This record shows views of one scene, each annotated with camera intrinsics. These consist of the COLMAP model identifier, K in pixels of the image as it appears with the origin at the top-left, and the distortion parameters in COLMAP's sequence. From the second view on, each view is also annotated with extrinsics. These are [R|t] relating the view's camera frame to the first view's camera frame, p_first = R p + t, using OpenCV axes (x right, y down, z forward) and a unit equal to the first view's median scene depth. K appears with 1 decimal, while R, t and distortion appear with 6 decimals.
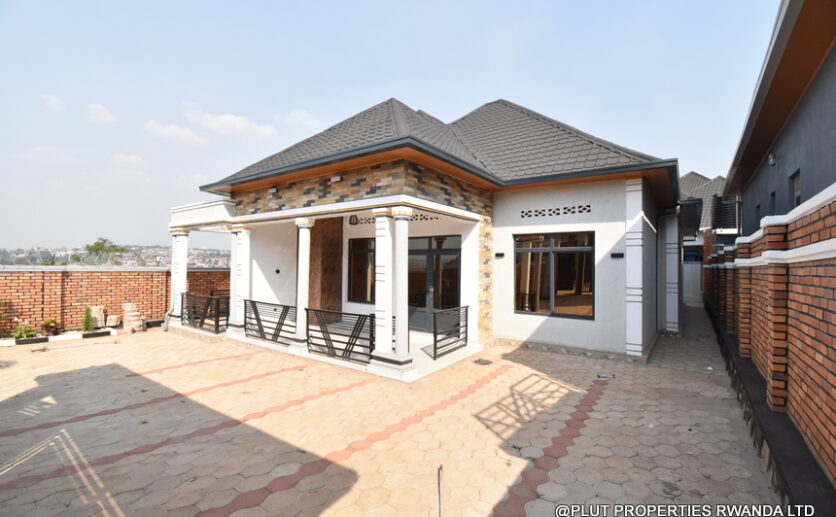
lens RADIAL K [[369.7, 0, 415.2], [0, 369.7, 257.0], [0, 0, 1]] dist [0.002246, -0.000240]
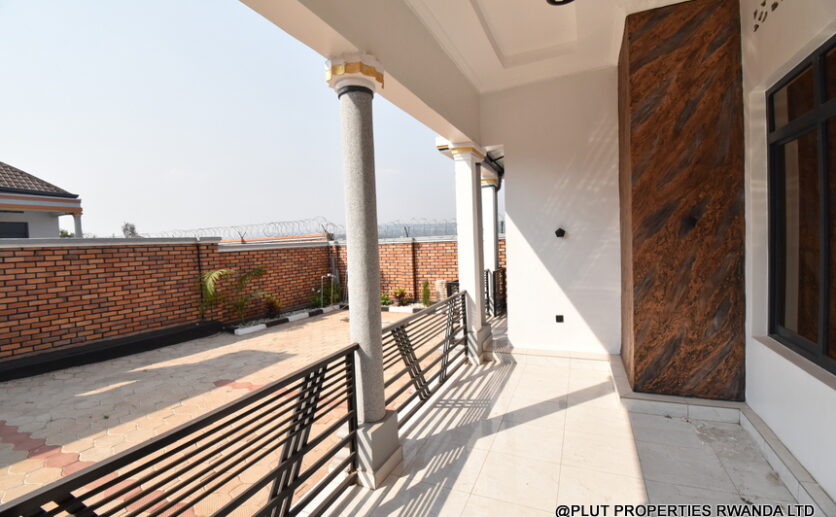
lens RADIAL K [[369.7, 0, 415.2], [0, 369.7, 257.0], [0, 0, 1]] dist [0.002246, -0.000240]
pose [[0.207422, 0.017425, -0.978096, 0.025144], [0.062233, 0.997581, 0.030969, 0.055472], [0.976270, -0.067293, 0.205836, 0.944619]]
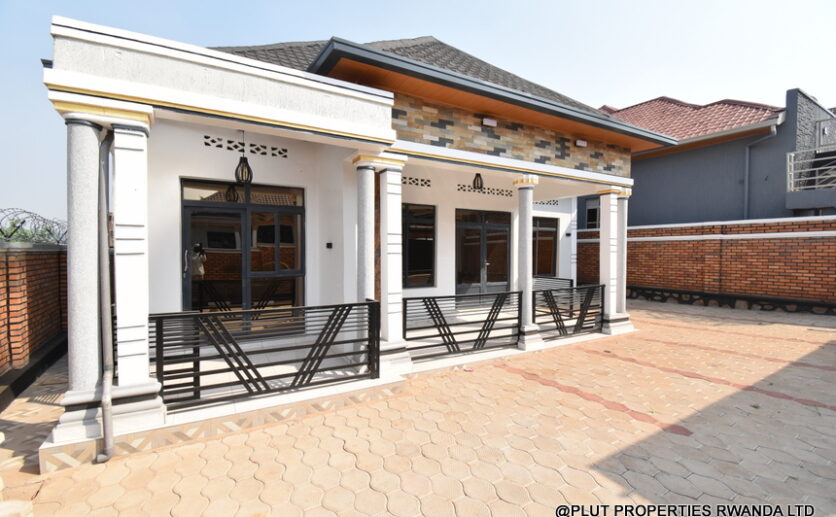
lens RADIAL K [[369.7, 0, 415.2], [0, 369.7, 257.0], [0, 0, 1]] dist [0.002246, -0.000240]
pose [[0.388979, -0.029067, 0.920788, -1.071098], [-0.011318, 0.999276, 0.036326, 0.038472], [-0.921177, -0.024551, 0.388368, 0.877018]]
